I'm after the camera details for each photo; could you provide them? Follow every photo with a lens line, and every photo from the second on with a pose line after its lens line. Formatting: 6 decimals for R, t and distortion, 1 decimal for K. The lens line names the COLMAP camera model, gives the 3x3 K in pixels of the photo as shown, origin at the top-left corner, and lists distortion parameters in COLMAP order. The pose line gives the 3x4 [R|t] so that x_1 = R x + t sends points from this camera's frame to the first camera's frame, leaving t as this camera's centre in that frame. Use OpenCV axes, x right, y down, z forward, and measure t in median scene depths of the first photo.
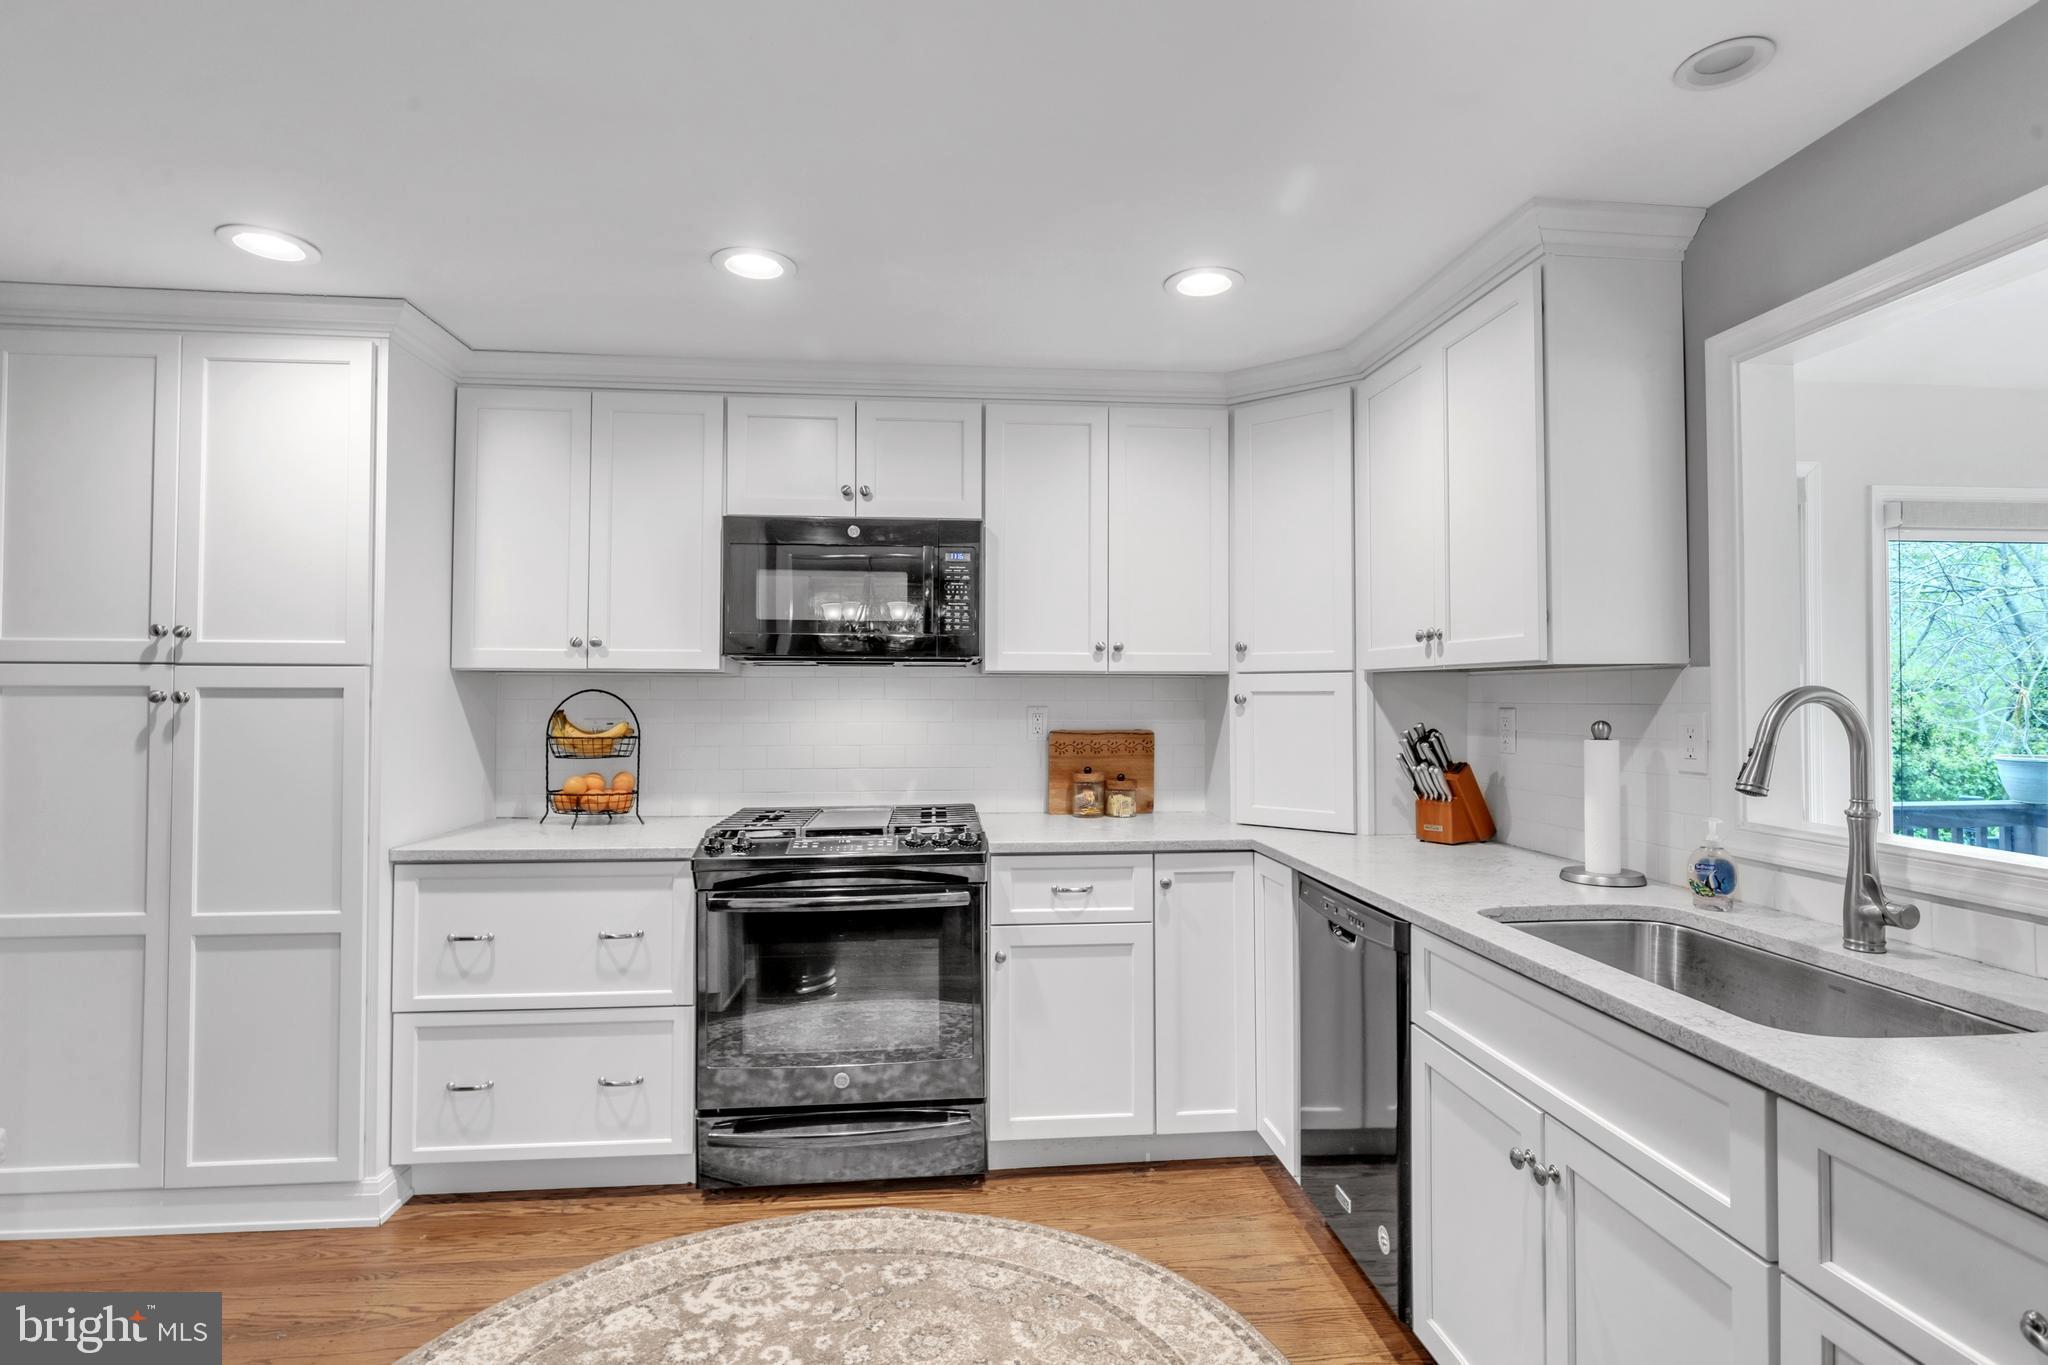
lens RADIAL K [[1023.3, 0, 1025.0], [0, 1023.3, 671.9], [0, 0, 1]] dist [0.001817, 0.000041]
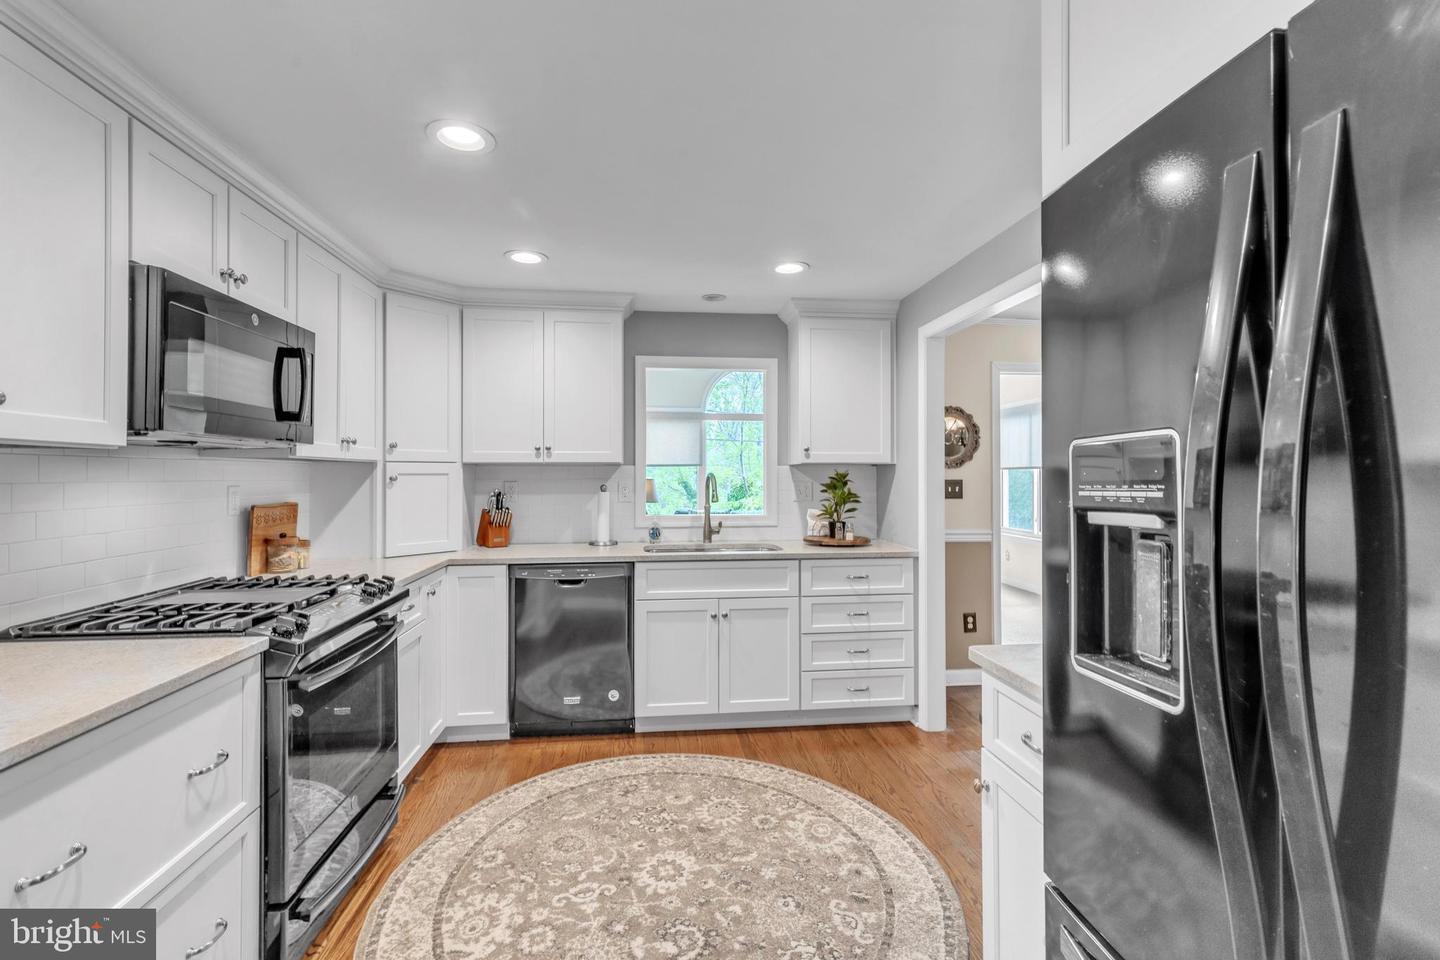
lens RADIAL K [[642.8, 0, 719.2], [0, 642.8, 477.1], [0, 0, 1]] dist [0.004993, 0.000476]
pose [[-0.008358, -0.004228, 0.999956, -1.070187], [-0.018769, 0.999816, 0.004071, 0.015221], [-0.999789, -0.018734, -0.008436, 0.685161]]
